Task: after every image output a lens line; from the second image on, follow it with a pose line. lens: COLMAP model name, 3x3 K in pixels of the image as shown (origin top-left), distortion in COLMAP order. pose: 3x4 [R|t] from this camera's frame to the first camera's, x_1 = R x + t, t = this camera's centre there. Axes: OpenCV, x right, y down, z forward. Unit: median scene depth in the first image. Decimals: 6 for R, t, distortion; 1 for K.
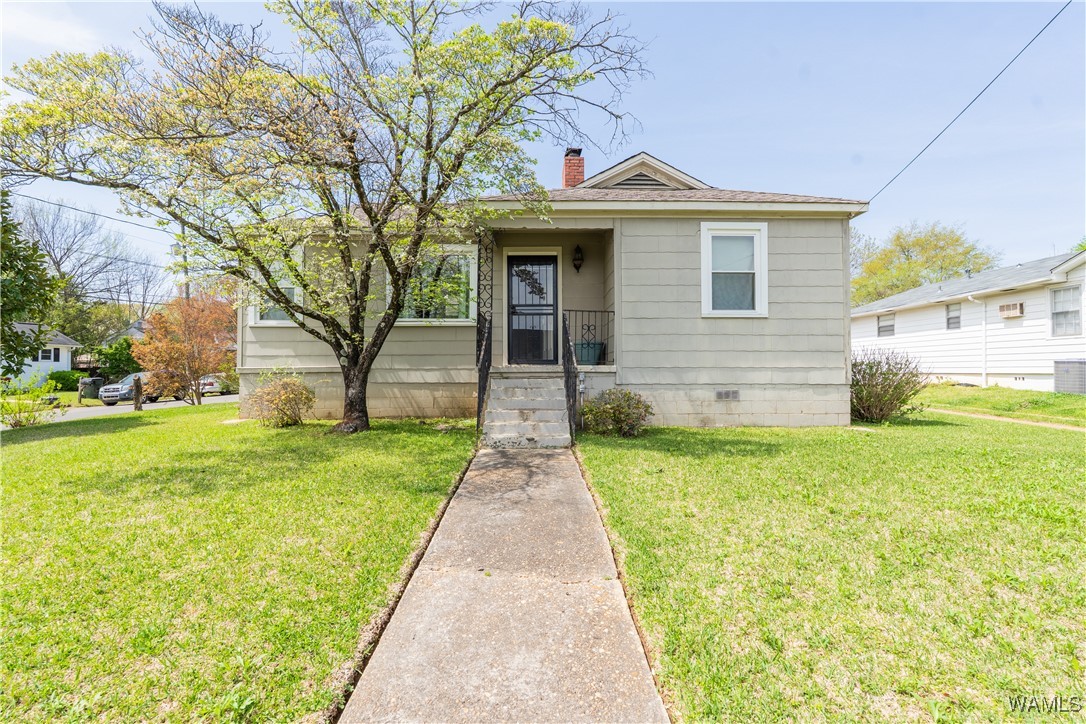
lens RADIAL K [[494.0, 0, 543.0], [0, 494.0, 362.0], [0, 0, 1]] dist [-0.034330, -0.000103]
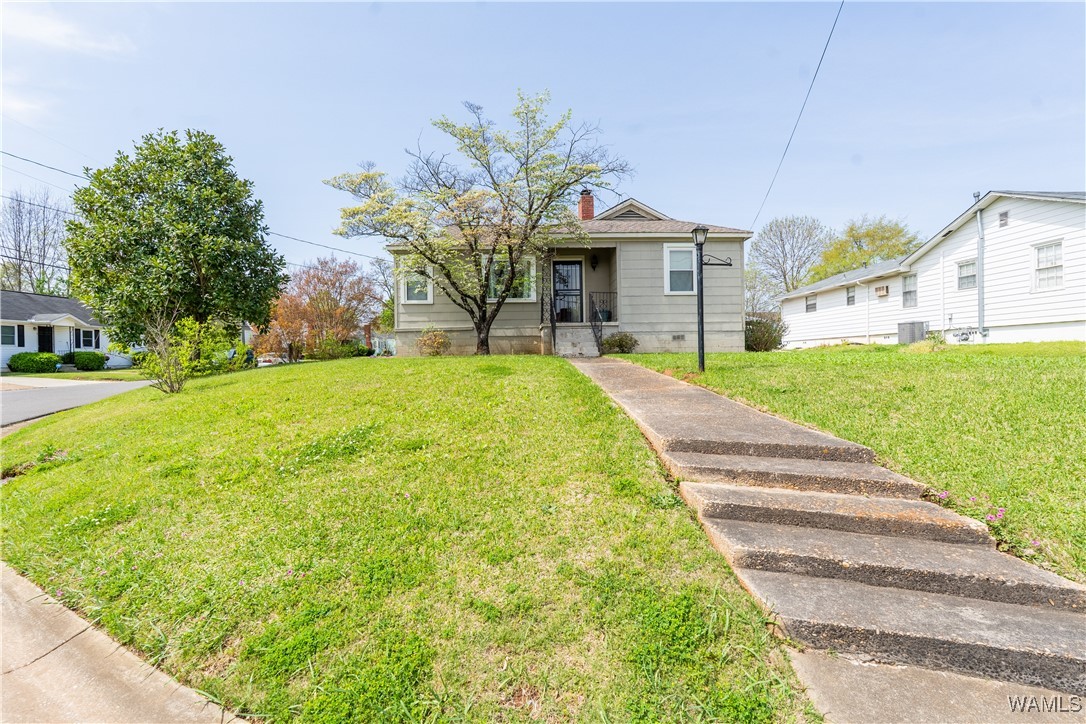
lens RADIAL K [[494.0, 0, 543.0], [0, 494.0, 362.0], [0, 0, 1]] dist [-0.034330, -0.000103]
pose [[0.999417, -0.014472, 0.030928, -0.168916], [0.013731, 0.999617, 0.024042, 0.095164], [-0.031264, -0.023604, 0.999232, -0.734105]]
